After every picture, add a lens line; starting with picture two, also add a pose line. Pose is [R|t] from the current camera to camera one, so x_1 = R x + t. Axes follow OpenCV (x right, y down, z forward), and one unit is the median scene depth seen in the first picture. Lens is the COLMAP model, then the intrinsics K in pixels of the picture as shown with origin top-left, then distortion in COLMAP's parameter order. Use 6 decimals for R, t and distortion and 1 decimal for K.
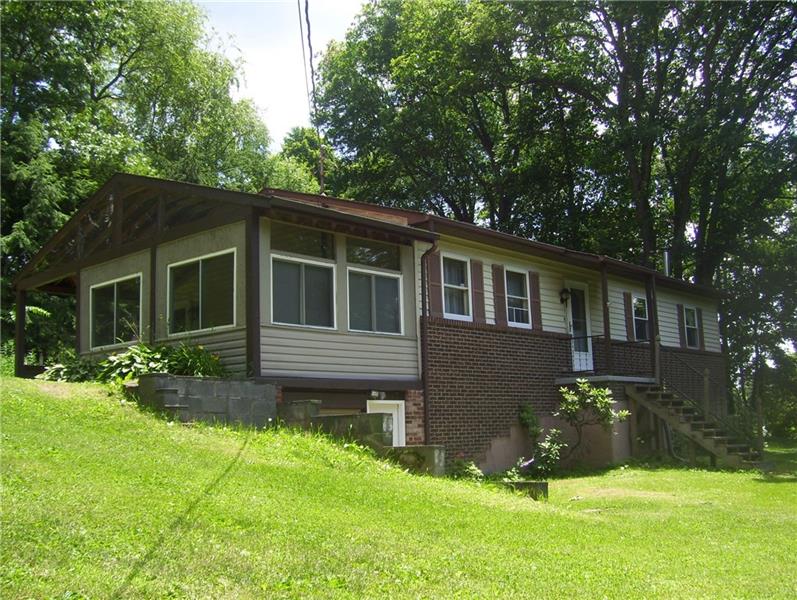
lens RADIAL K [[844.9, 0, 398.4], [0, 844.9, 300.1], [0, 0, 1]] dist [-0.138245, 0.000000]
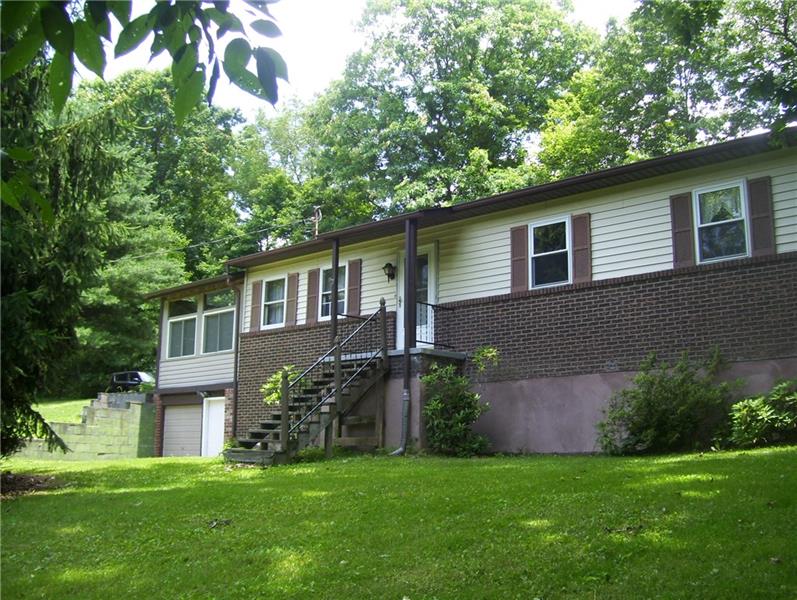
lens RADIAL K [[844.9, 0, 398.9], [0, 844.9, 298.1], [0, 0, 1]] dist [-0.138245, 0.000000]
pose [[0.026479, -0.145821, -0.988957, 1.132472], [0.163598, 0.976597, -0.139619, 0.158575], [0.986172, -0.158094, 0.049716, 0.972867]]
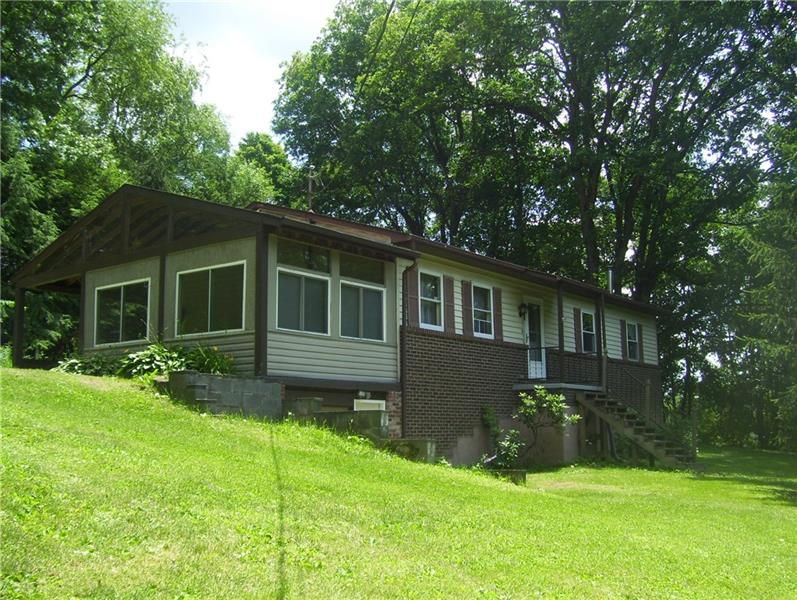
lens RADIAL K [[844.9, 0, 399.0], [0, 844.9, 301.6], [0, 0, 1]] dist [-0.138245, 0.000000]
pose [[0.996351, 0.034055, 0.078258, -0.052393], [-0.033926, 0.999420, -0.002982, -0.007456], [-0.078314, 0.000317, 0.996929, -0.092534]]
